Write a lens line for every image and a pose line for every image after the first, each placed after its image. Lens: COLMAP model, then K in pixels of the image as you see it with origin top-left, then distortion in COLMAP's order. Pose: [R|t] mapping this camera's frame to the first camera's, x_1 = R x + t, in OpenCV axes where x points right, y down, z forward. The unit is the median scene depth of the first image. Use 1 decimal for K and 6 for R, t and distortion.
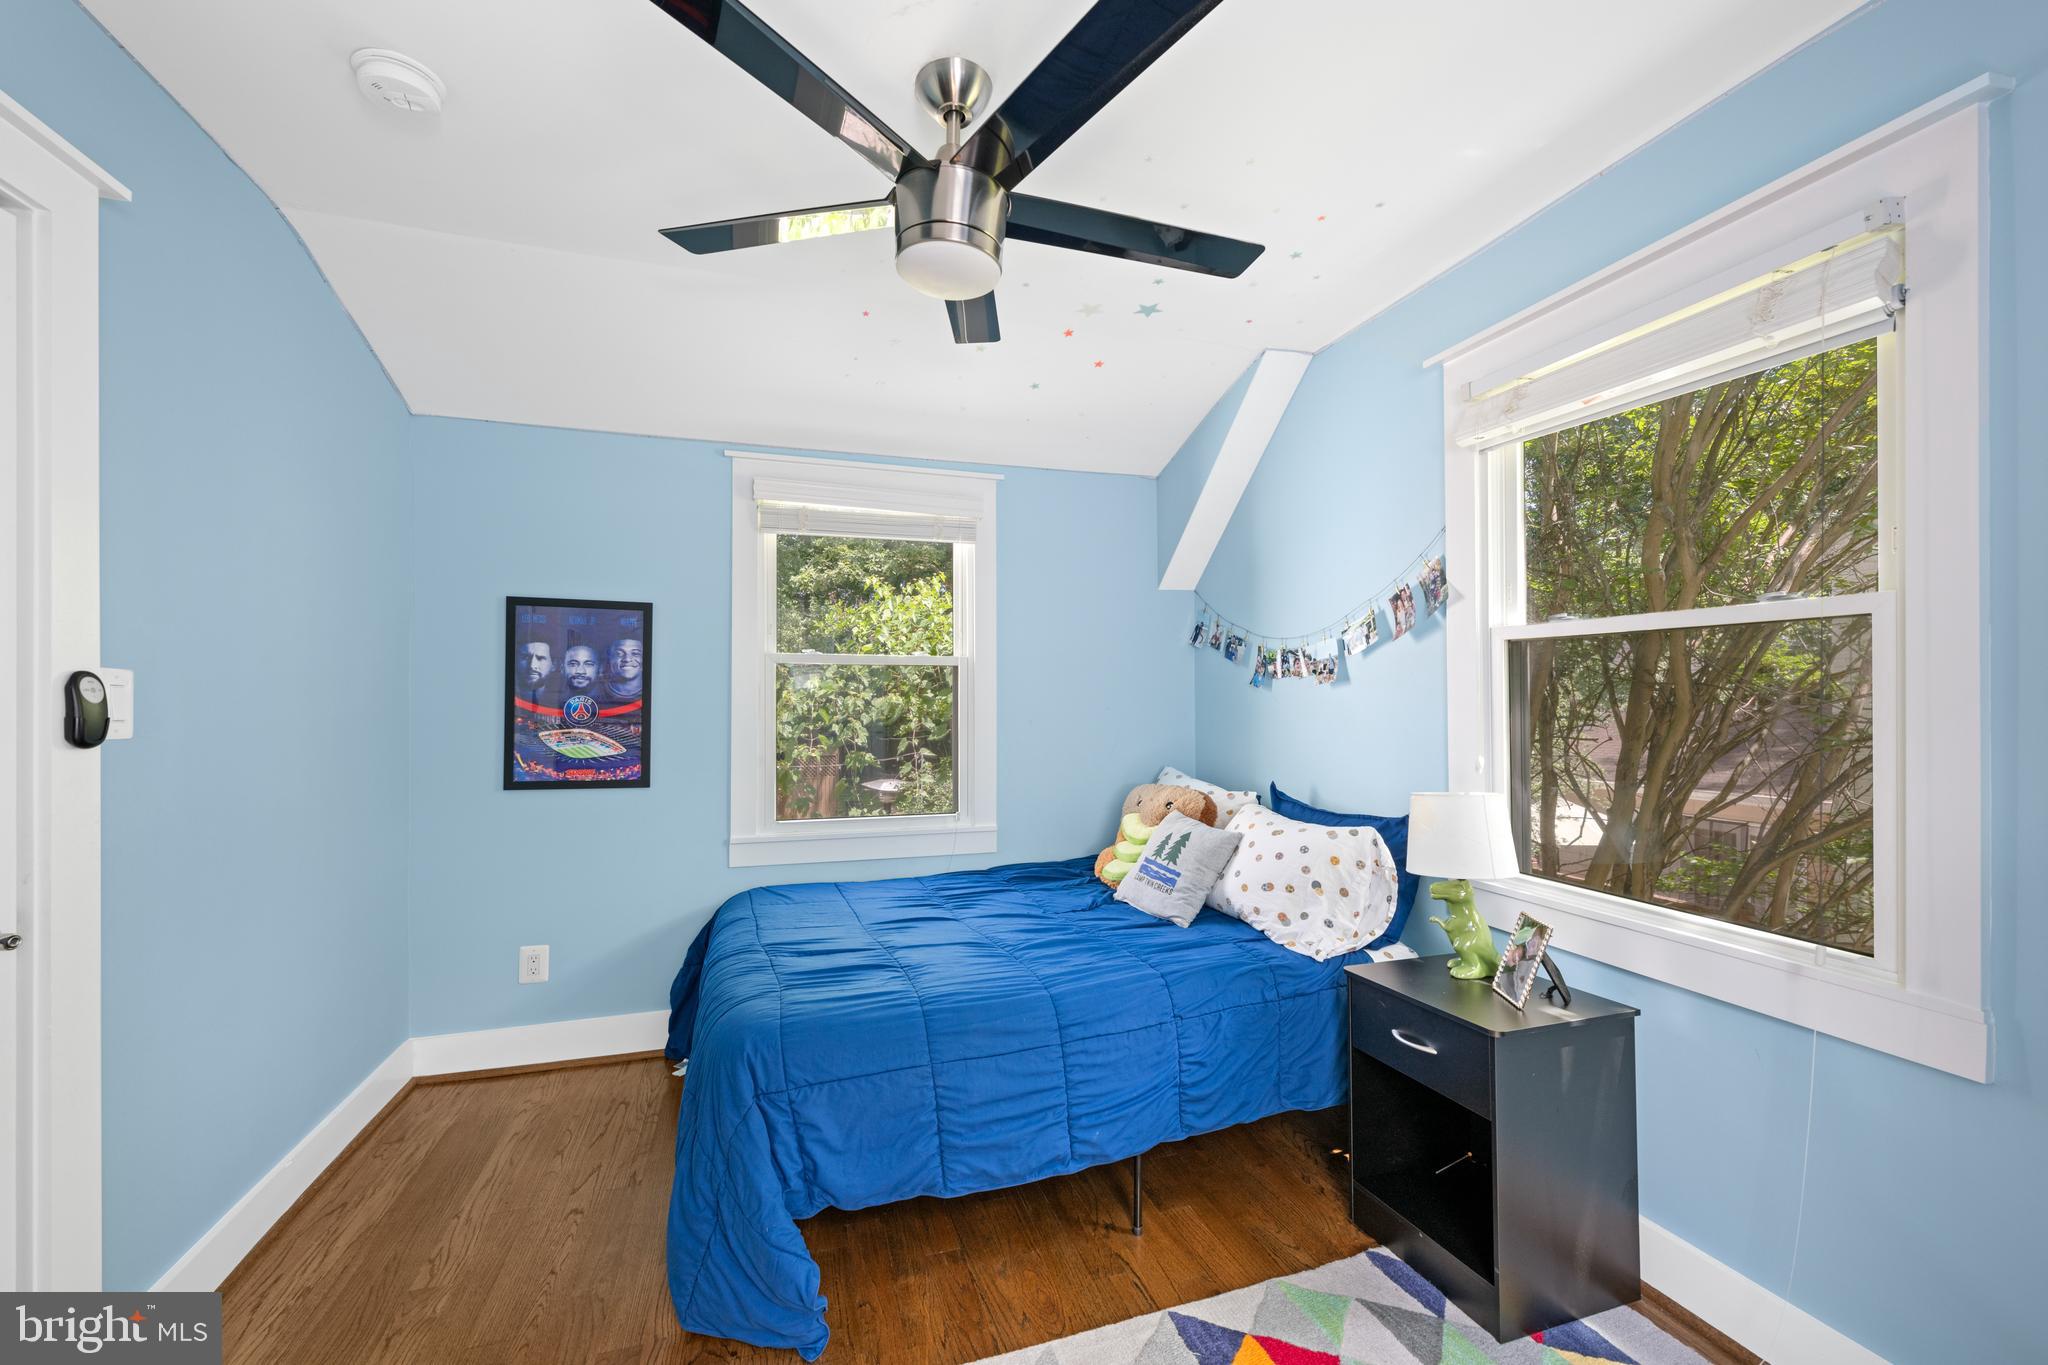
lens RADIAL K [[815.8, 0, 1031.1], [0, 815.8, 689.3], [0, 0, 1]] dist [0.002443, -0.000601]
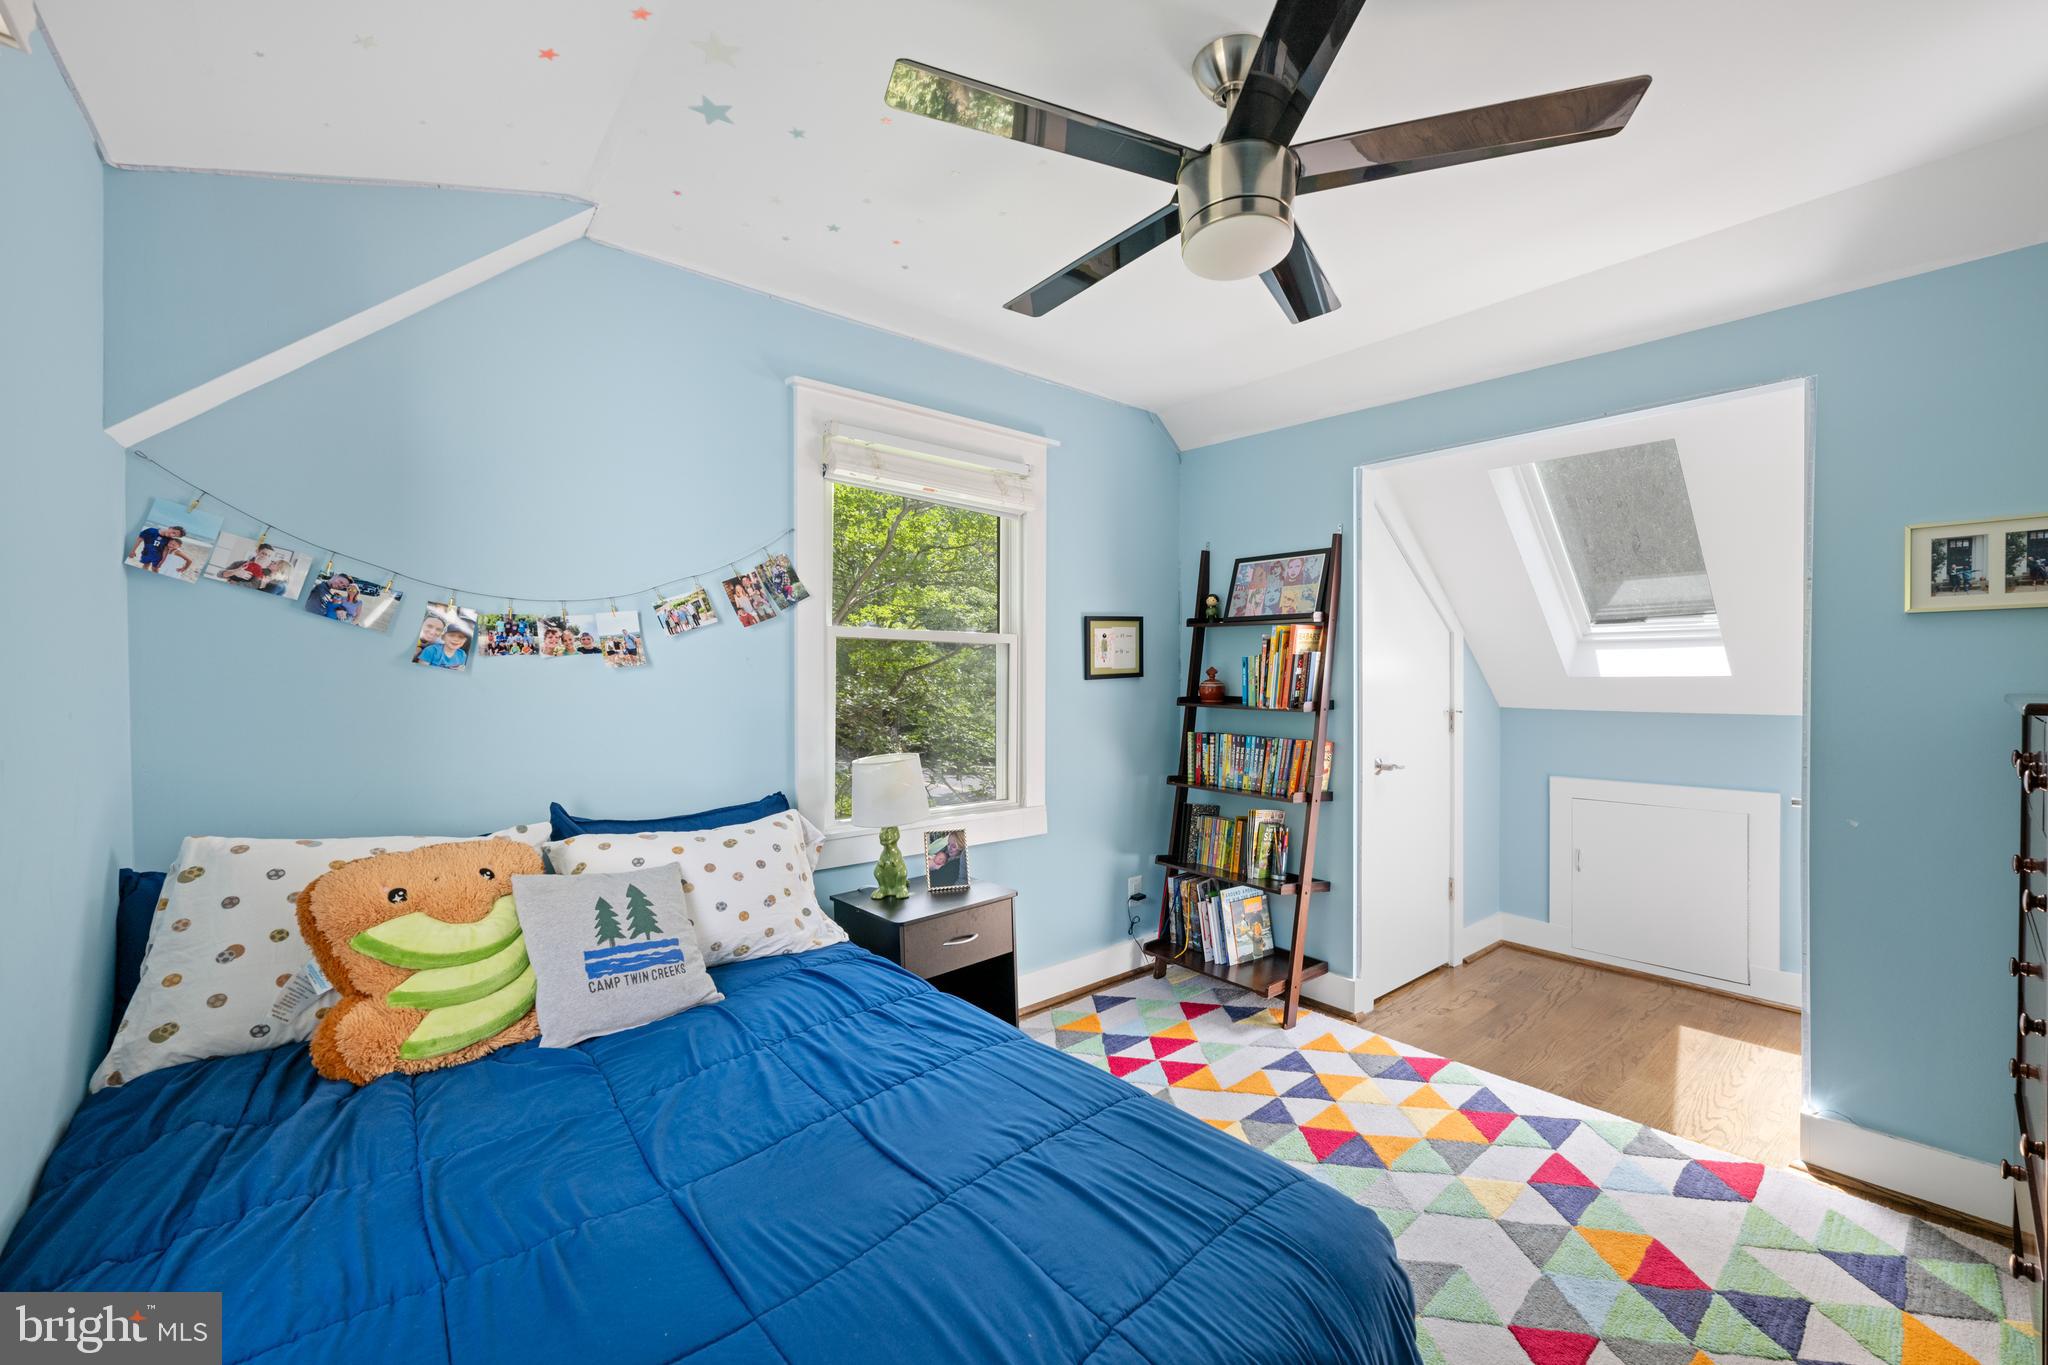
lens RADIAL K [[815.8, 0, 1014.4], [0, 815.8, 676.4], [0, 0, 1]] dist [0.002443, -0.000601]
pose [[-0.368030, 0.009976, 0.929761, -0.529130], [-0.002338, 0.999929, -0.011654, 0.011499], [-0.929811, -0.006463, -0.367980, 0.931345]]
